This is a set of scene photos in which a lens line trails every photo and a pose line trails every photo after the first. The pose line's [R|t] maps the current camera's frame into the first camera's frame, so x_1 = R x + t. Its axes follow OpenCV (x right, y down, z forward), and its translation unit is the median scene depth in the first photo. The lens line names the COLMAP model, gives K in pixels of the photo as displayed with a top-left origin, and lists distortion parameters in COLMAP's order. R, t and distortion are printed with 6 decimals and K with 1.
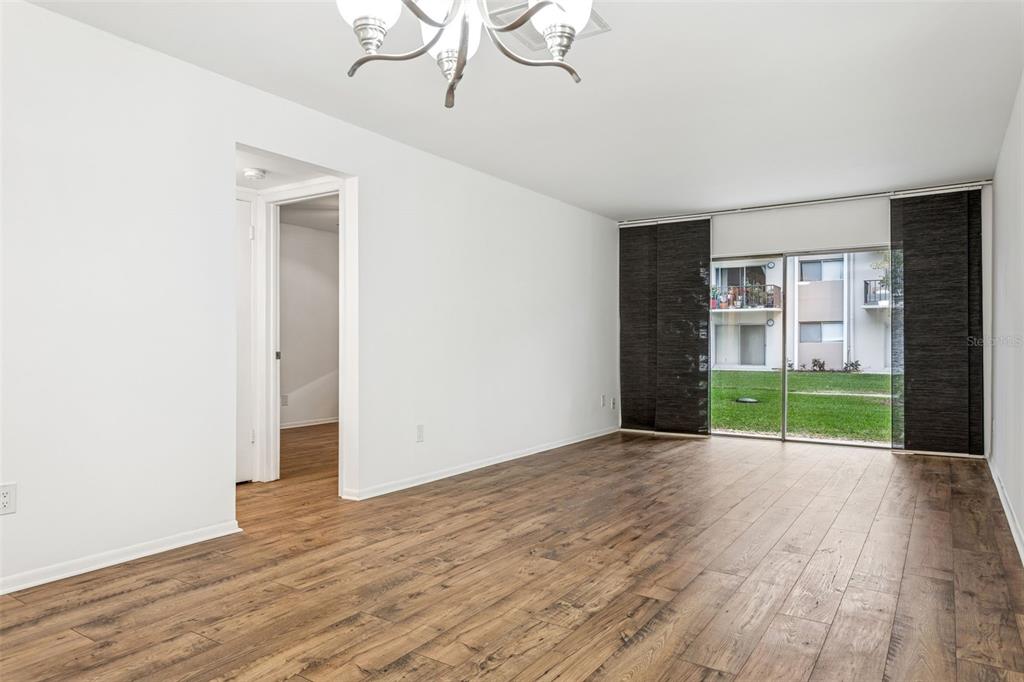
lens RADIAL K [[639.2, 0, 508.5], [0, 639.2, 357.3], [0, 0, 1]] dist [-0.024268, 0.002022]
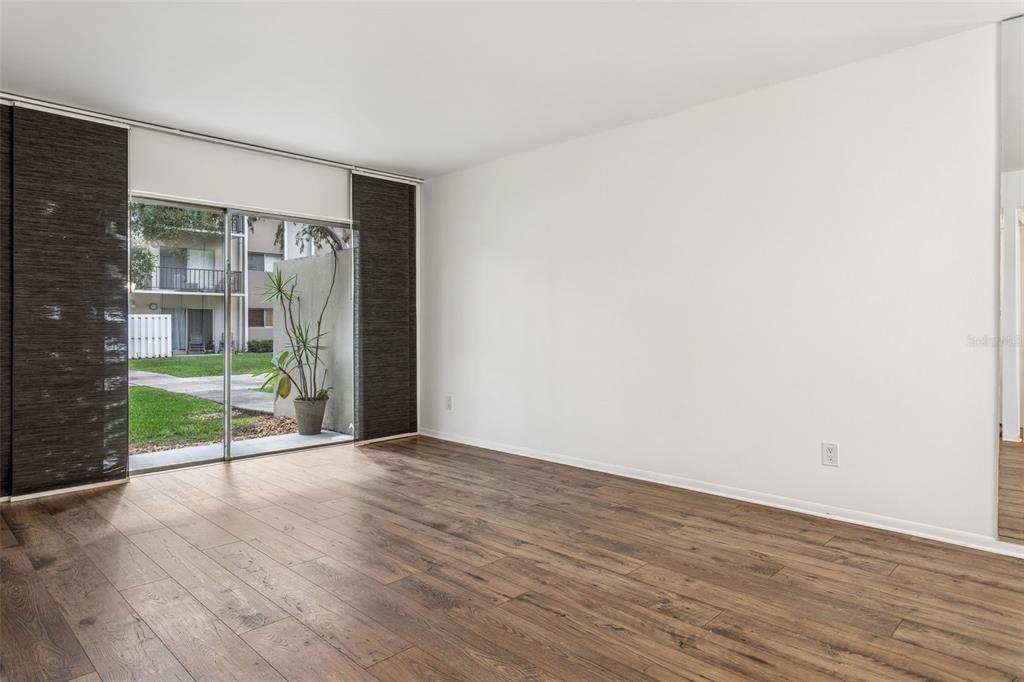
lens RADIAL K [[600.3, 0, 503.3], [0, 600.3, 327.6], [0, 0, 1]] dist [-0.007117, 0.000376]
pose [[0.192112, -0.001919, 0.981371, -0.211094], [0.021917, 0.999757, -0.002335, -0.016149], [-0.981128, 0.021957, 0.192107, 0.598215]]
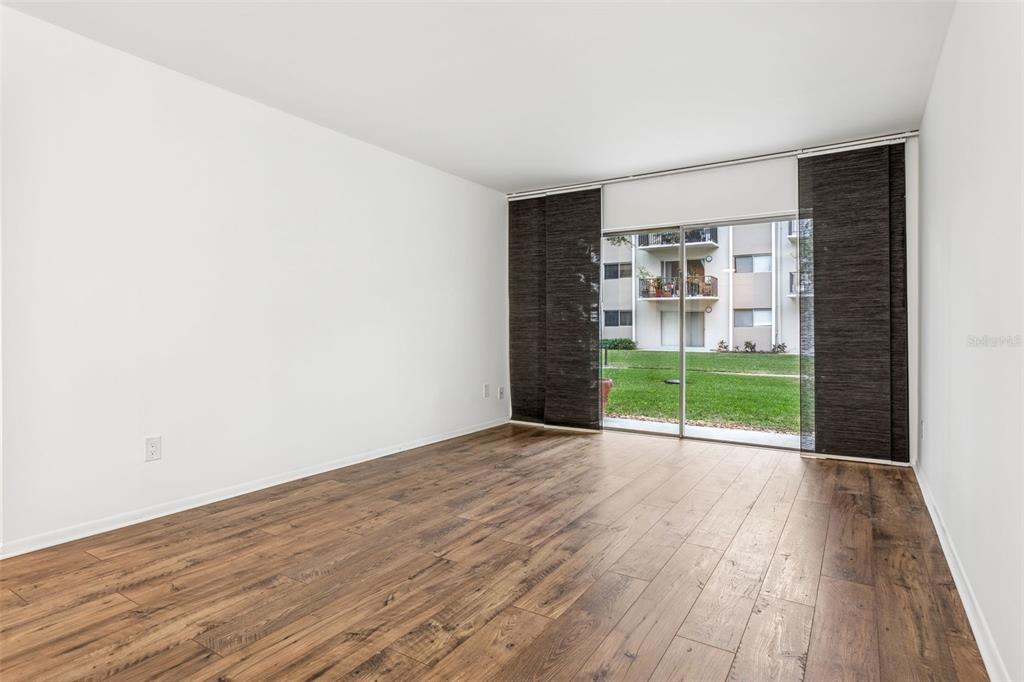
lens RADIAL K [[541.1, 0, 511.7], [0, 541.1, 332.7], [0, 0, 1]] dist [-0.006652, -0.001139]
pose [[0.999544, 0.002590, 0.030084, 0.190481], [-0.002244, 0.999931, -0.011528, -0.005965], [-0.030112, 0.011455, 0.999481, 0.278570]]
